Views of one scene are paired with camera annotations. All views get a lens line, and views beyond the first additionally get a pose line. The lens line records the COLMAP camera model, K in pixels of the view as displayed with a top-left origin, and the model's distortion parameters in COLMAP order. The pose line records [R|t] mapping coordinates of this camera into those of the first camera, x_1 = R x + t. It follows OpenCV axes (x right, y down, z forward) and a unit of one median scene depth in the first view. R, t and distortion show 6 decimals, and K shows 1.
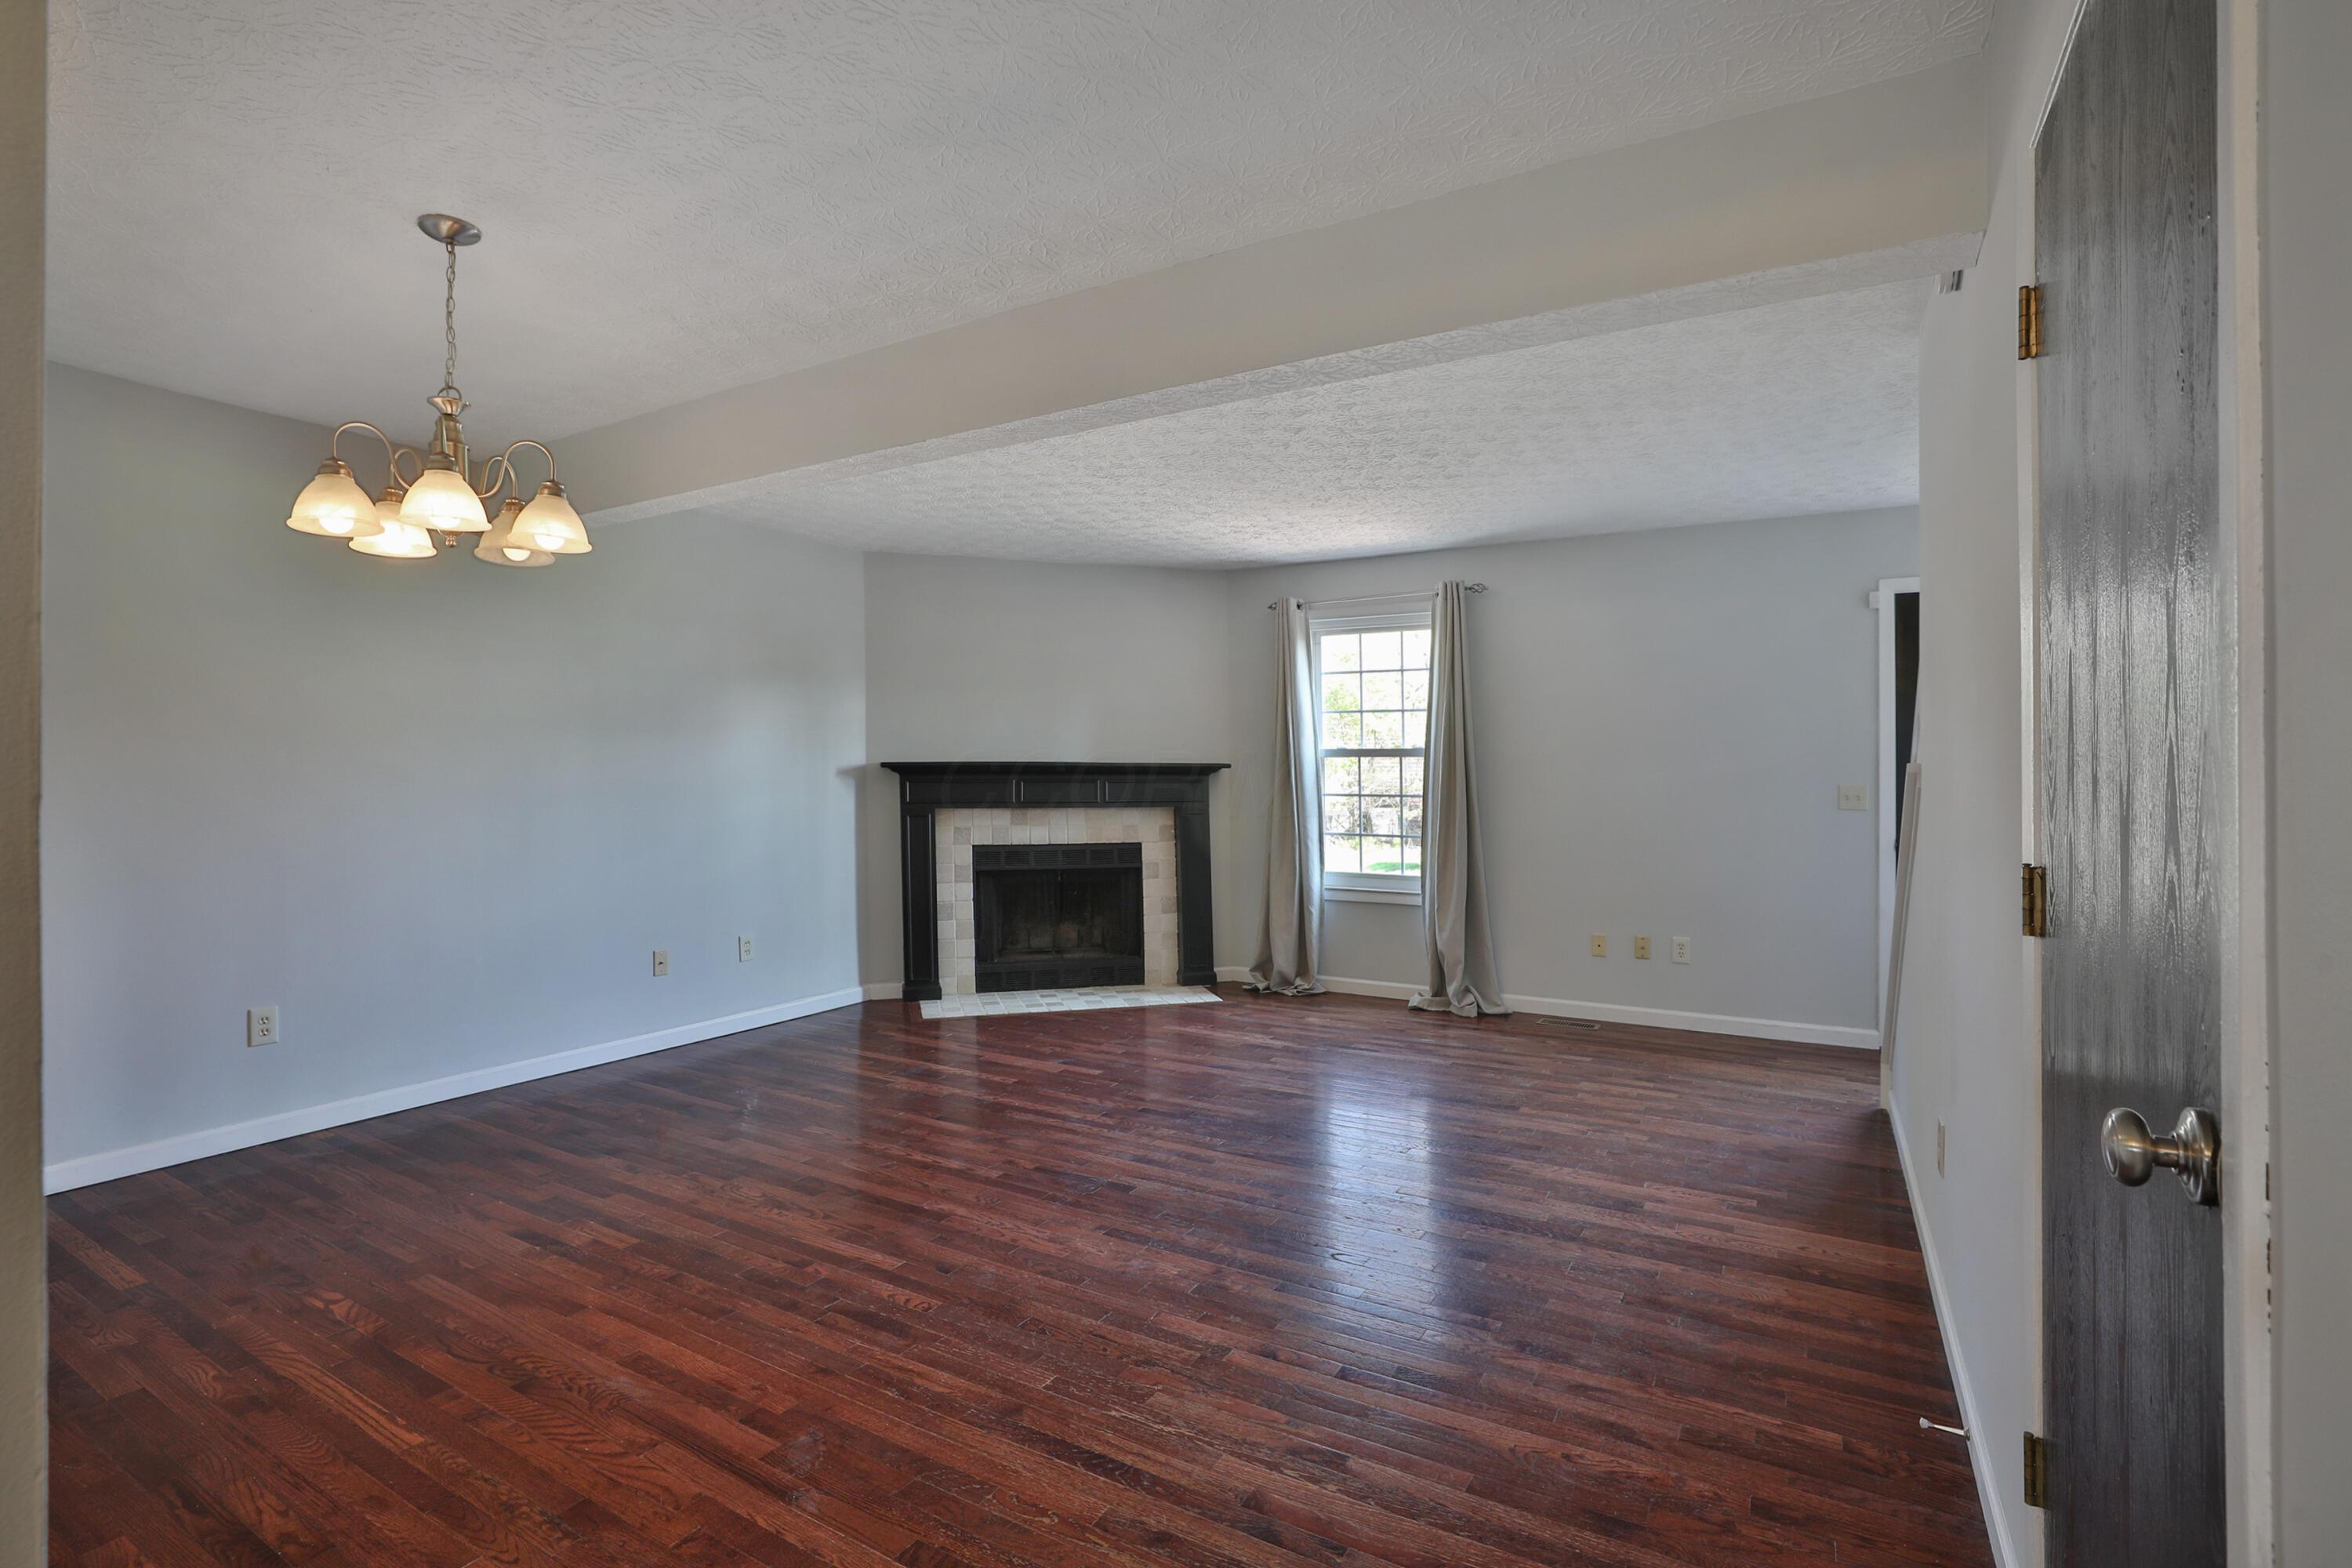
lens RADIAL K [[1074.9, 0, 1178.4], [0, 1074.9, 779.5], [0, 0, 1]] dist [-0.056254, 0.020725]
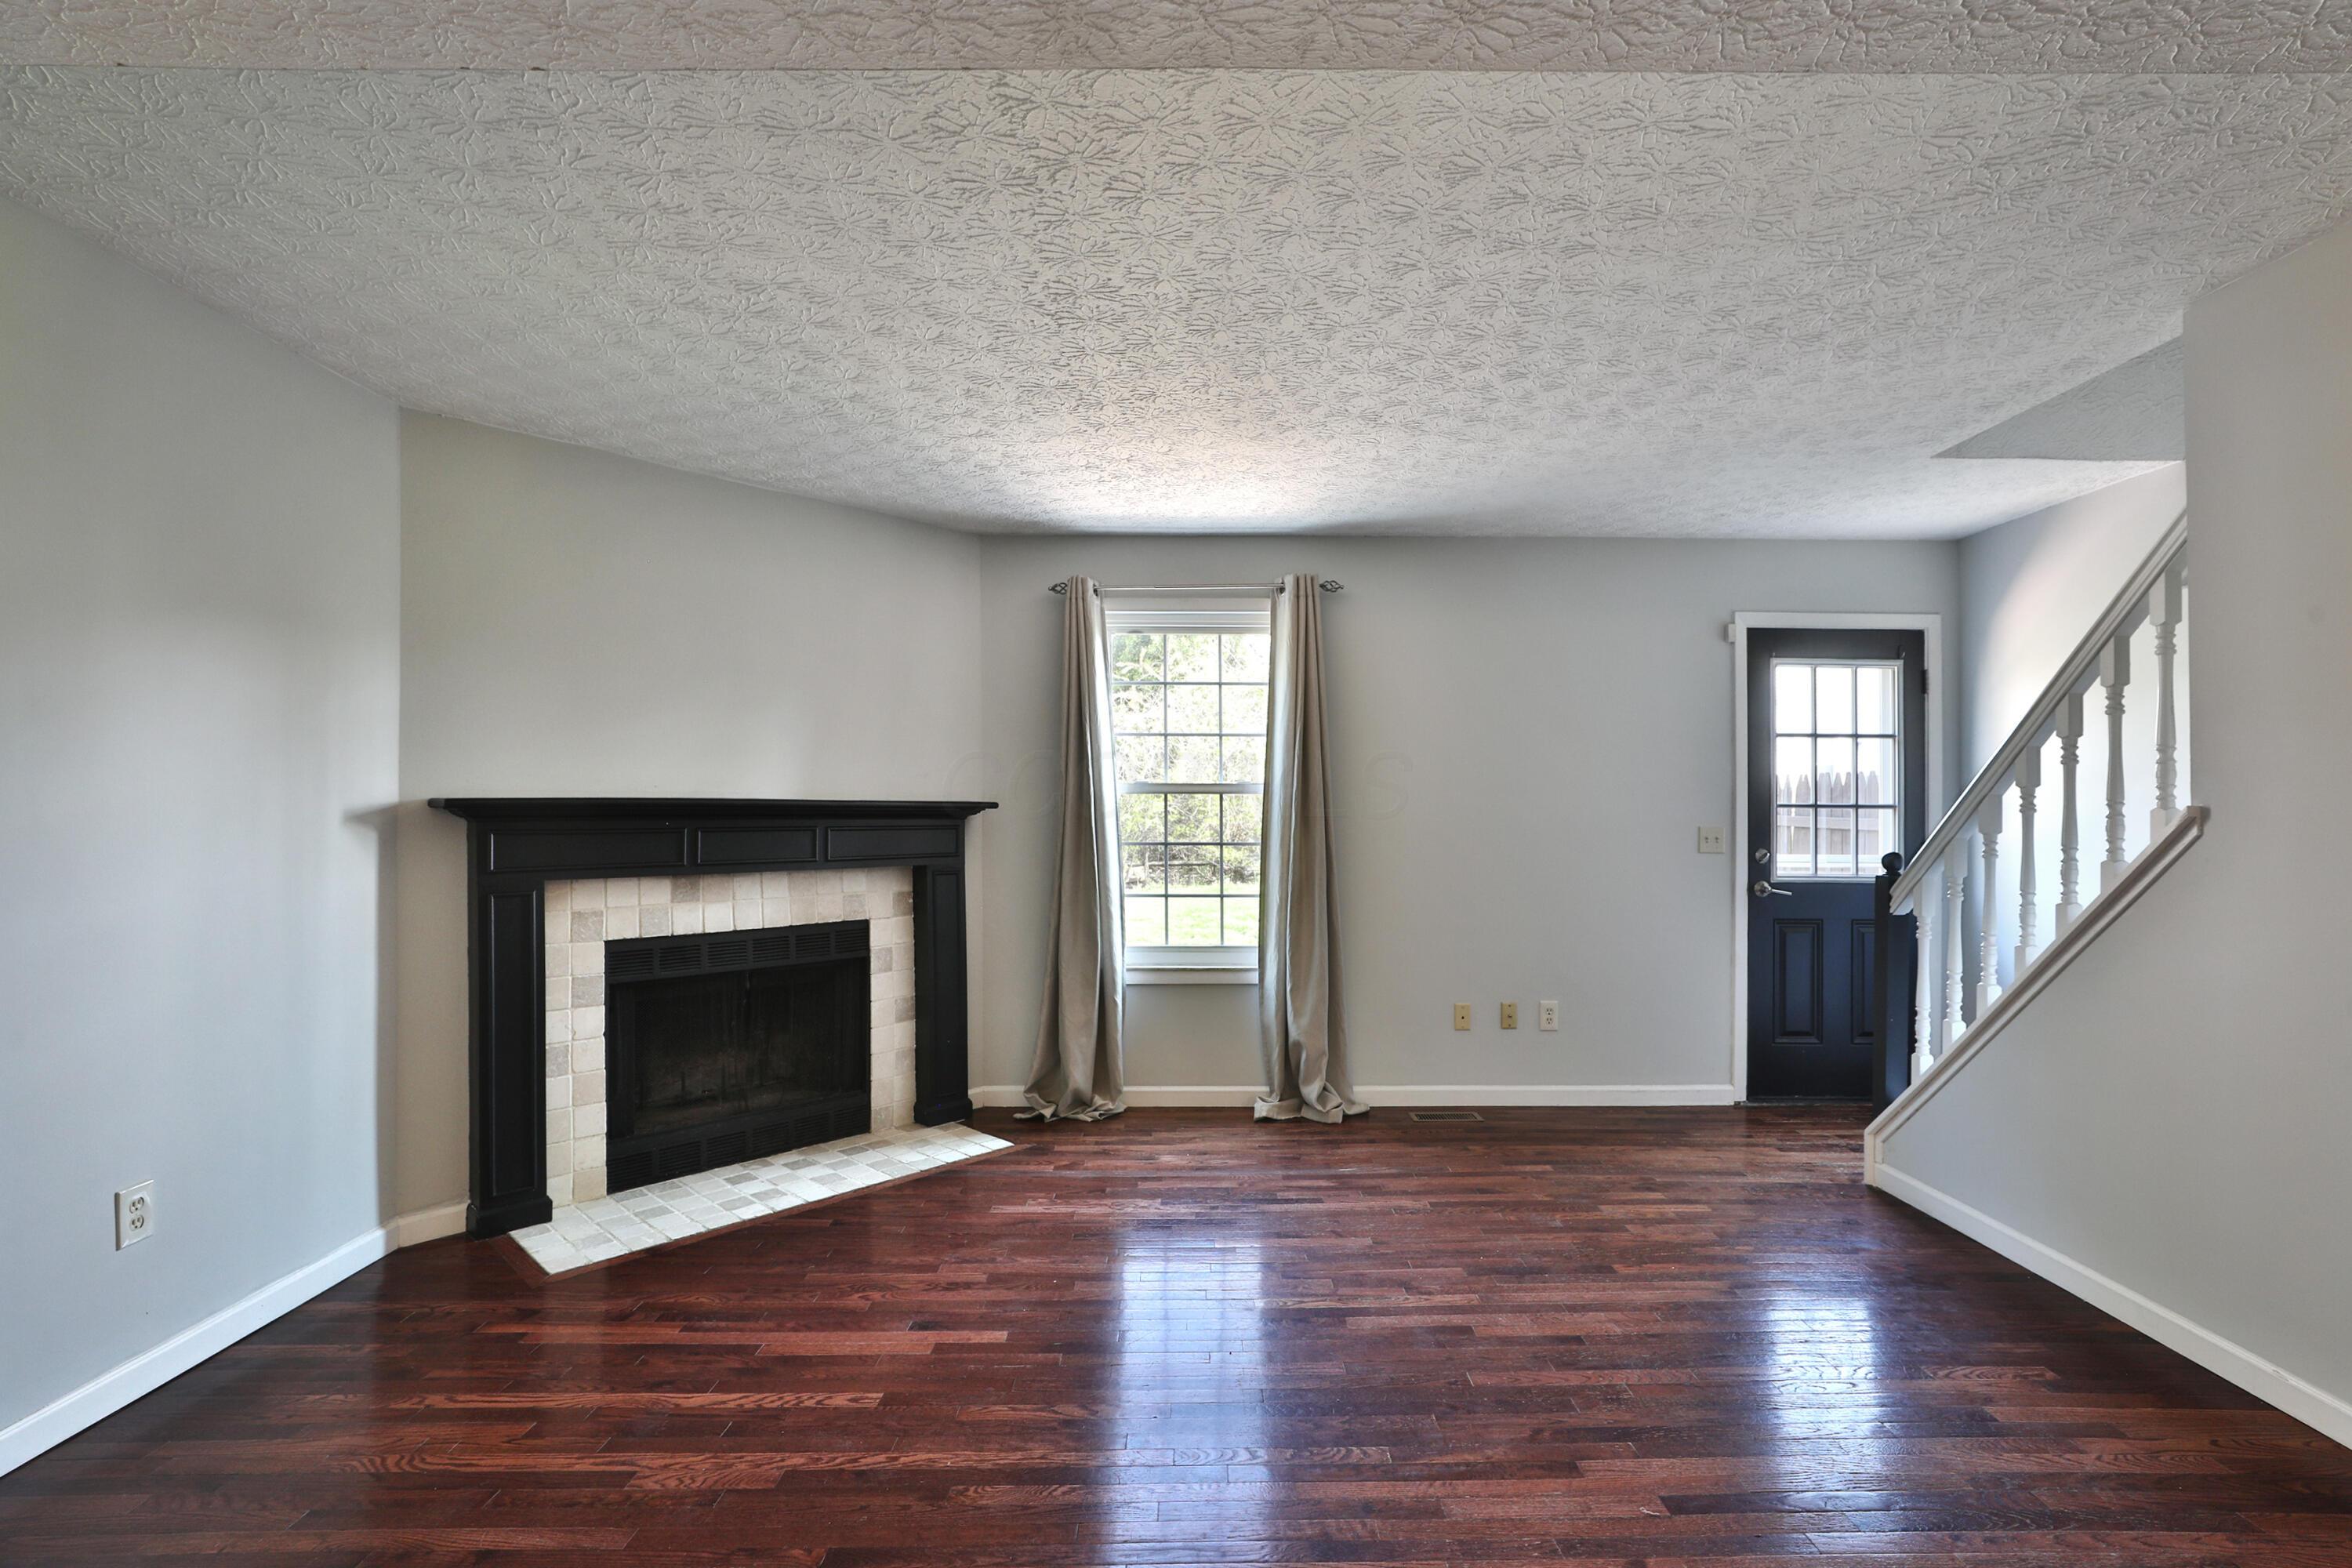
lens RADIAL K [[1085.8, 0, 1167.9], [0, 1085.8, 782.4], [0, 0, 1]] dist [-0.018837, 0.009831]
pose [[0.865296, 0.011050, 0.501139, -0.228080], [0.005045, 0.999514, -0.030751, -0.005640], [-0.501236, 0.029137, 0.864820, 0.342153]]
